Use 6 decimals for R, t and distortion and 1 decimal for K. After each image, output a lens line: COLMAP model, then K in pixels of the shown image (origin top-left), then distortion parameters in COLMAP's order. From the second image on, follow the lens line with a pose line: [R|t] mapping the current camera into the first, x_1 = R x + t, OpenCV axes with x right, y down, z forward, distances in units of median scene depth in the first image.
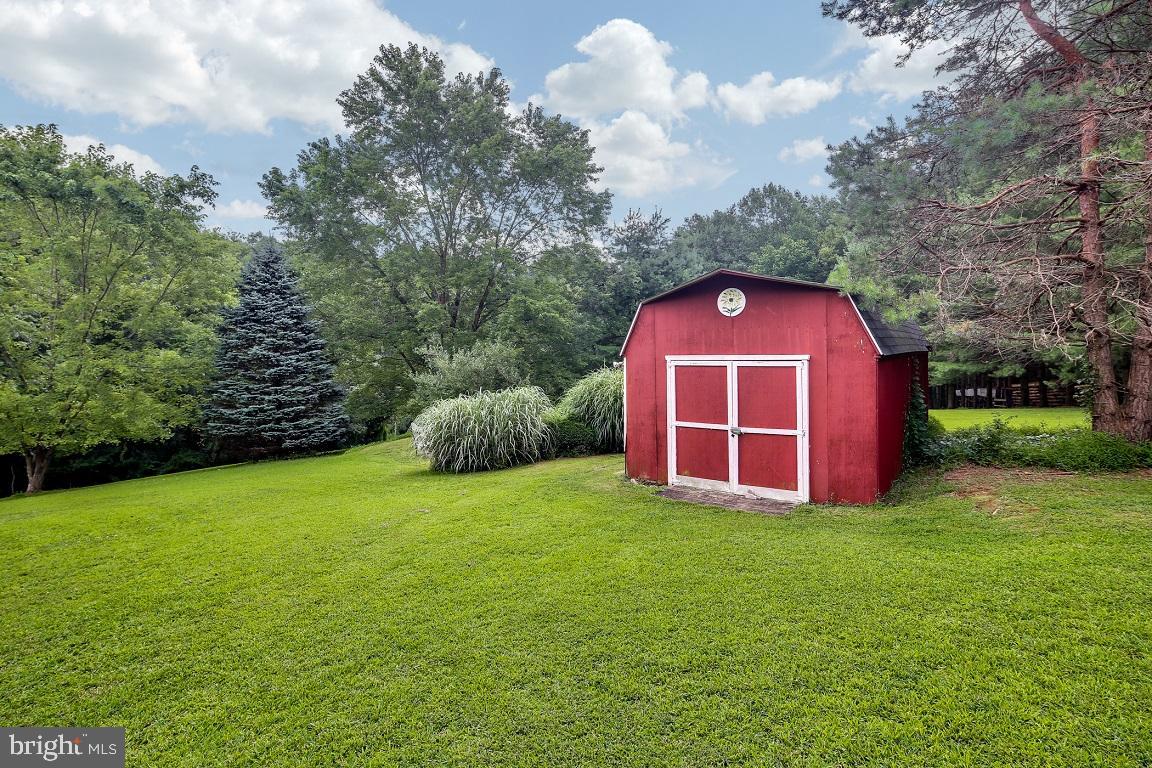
lens RADIAL K [[569.4, 0, 576.3], [0, 569.4, 384.0], [0, 0, 1]] dist [0.000898, -0.002772]
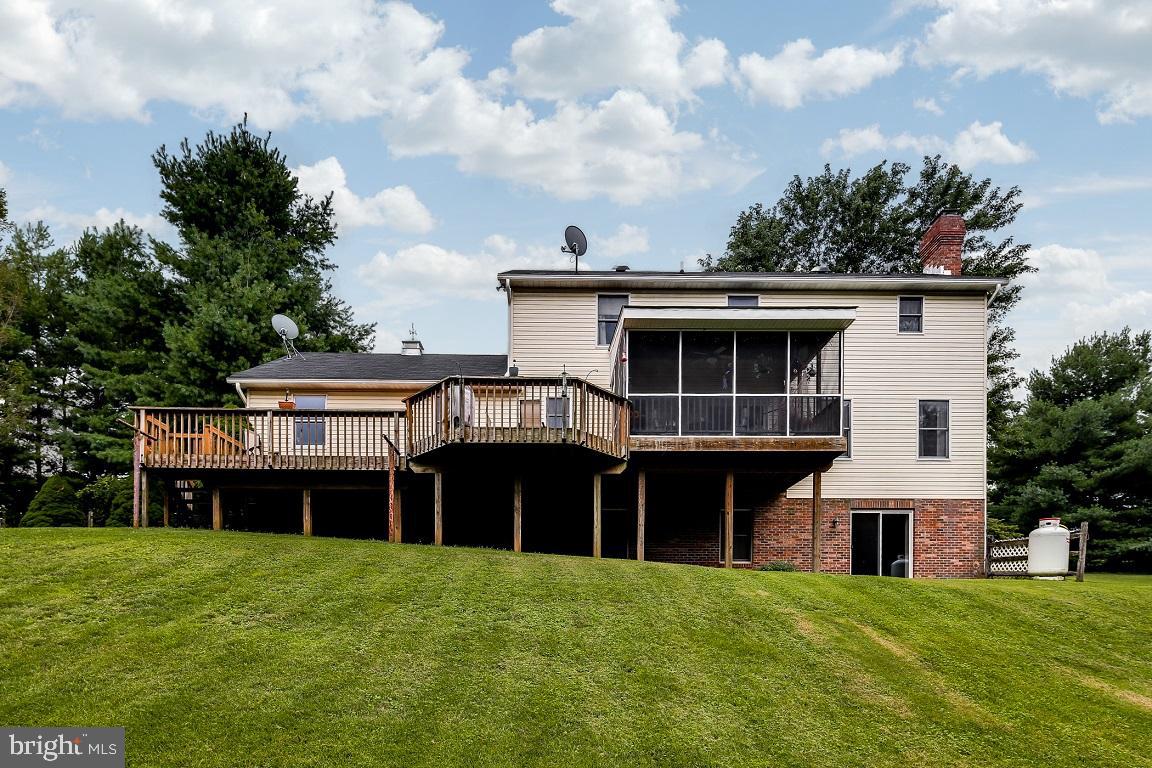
lens RADIAL K [[569.4, 0, 575.8], [0, 569.4, 384.6], [0, 0, 1]] dist [0.000898, -0.002772]
pose [[1.000000, 0.000485, -0.000538, 0.031836], [-0.000485, 1.000000, 0.000229, -0.089090], [0.000538, -0.000229, 1.000000, 0.243848]]
